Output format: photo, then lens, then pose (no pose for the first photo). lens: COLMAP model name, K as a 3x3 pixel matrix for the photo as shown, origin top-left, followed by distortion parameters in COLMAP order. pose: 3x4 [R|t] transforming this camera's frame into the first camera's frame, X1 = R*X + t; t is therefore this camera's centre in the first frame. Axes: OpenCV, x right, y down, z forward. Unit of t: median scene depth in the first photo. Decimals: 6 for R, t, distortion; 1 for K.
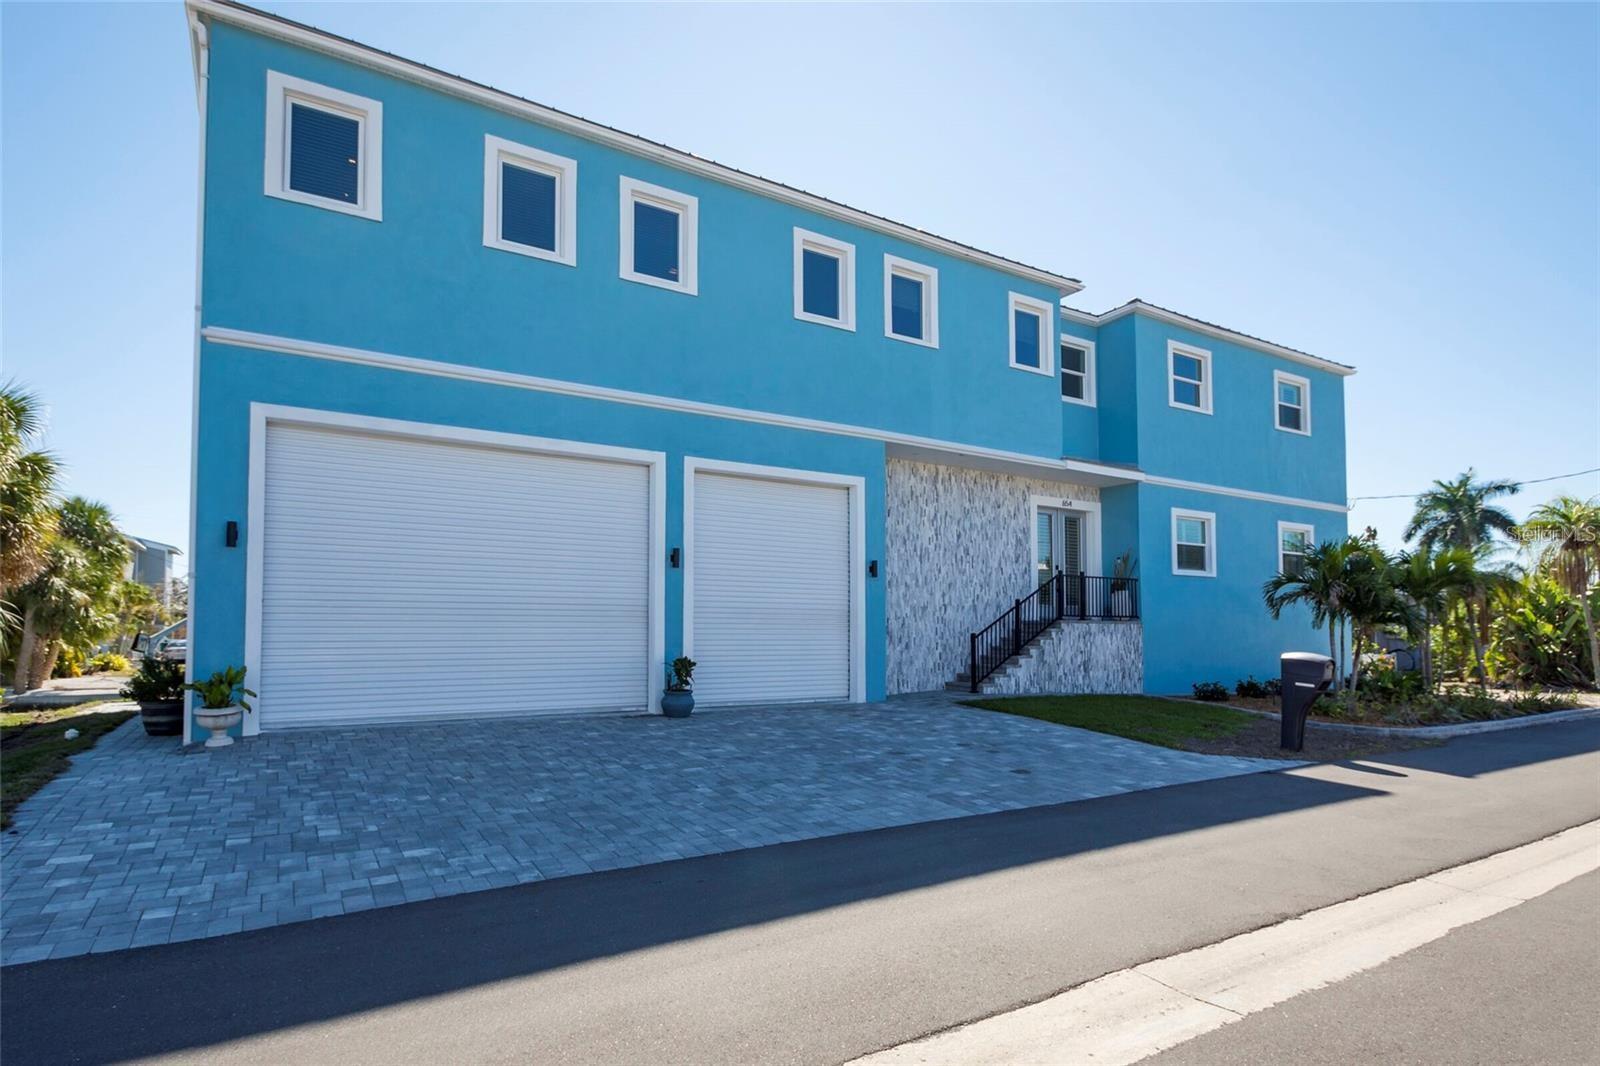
lens RADIAL K [[858.9, 0, 770.9], [0, 858.9, 610.6], [0, 0, 1]] dist [0.005820, 0.000165]
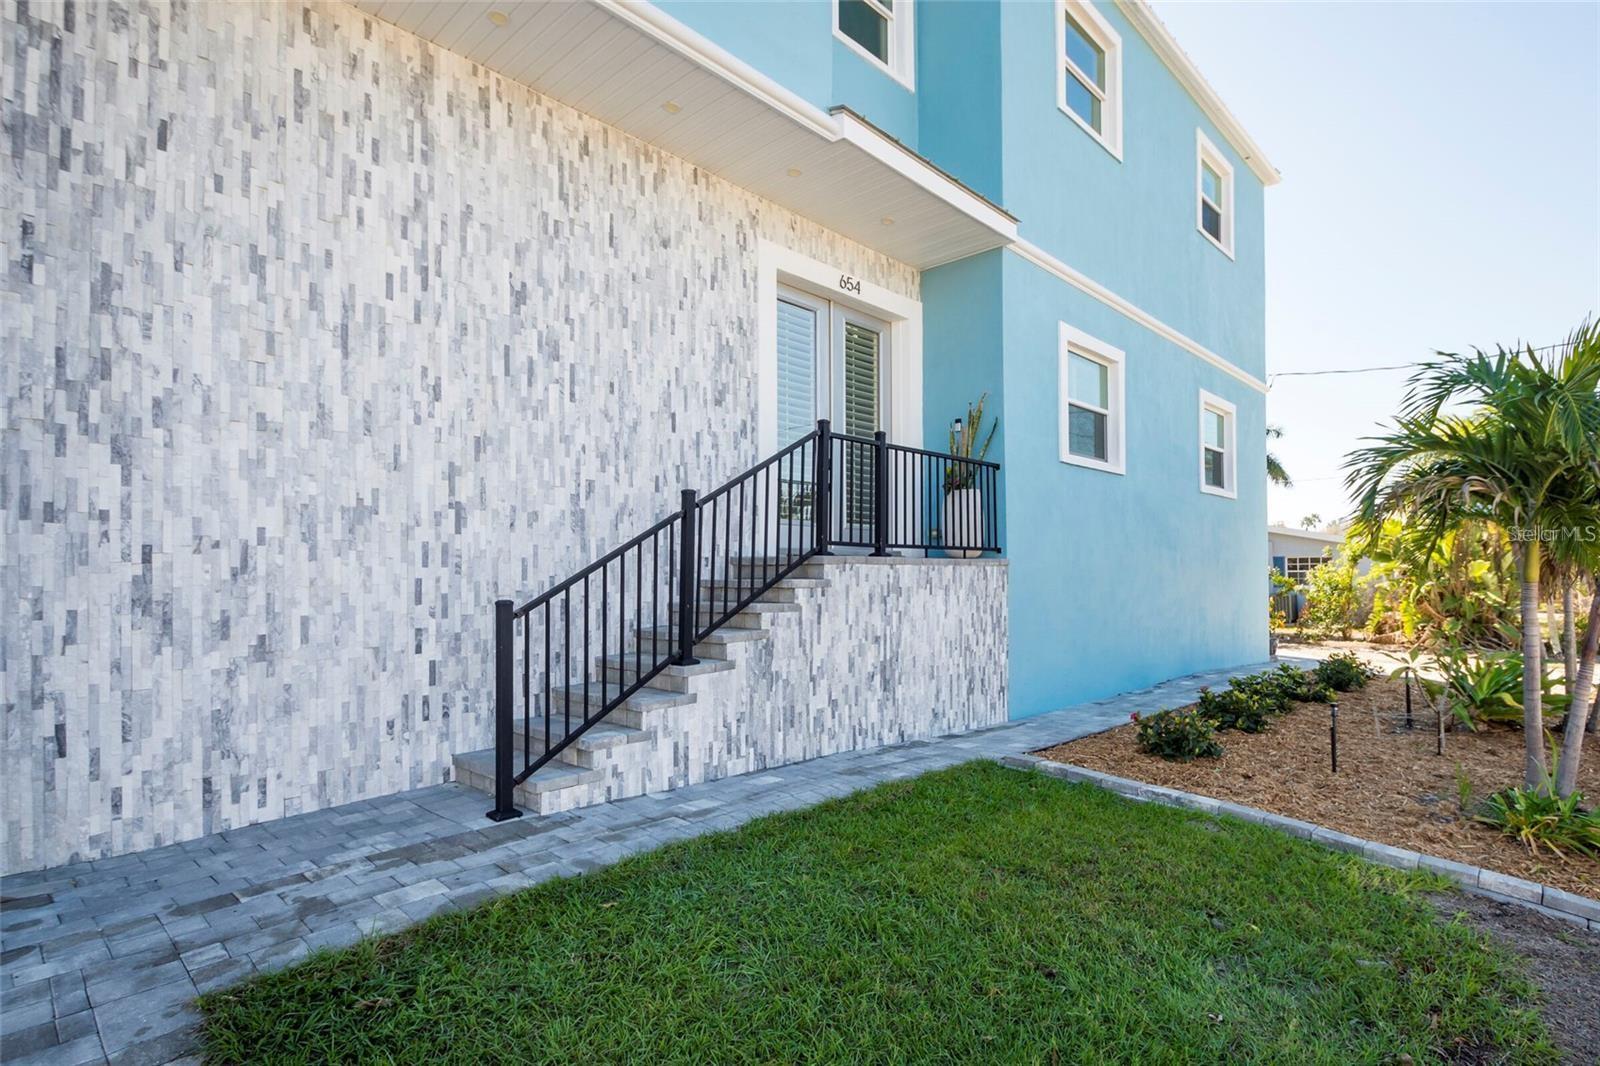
lens RADIAL K [[798.0, 0, 844.1], [0, 798.0, 562.7], [0, 0, 1]] dist [0.020352, -0.016006]
pose [[0.958670, 0.000462, 0.284521, 0.248713], [-0.005814, 0.999822, 0.017964, 0.007887], [-0.284462, -0.018875, 0.958501, 0.669976]]
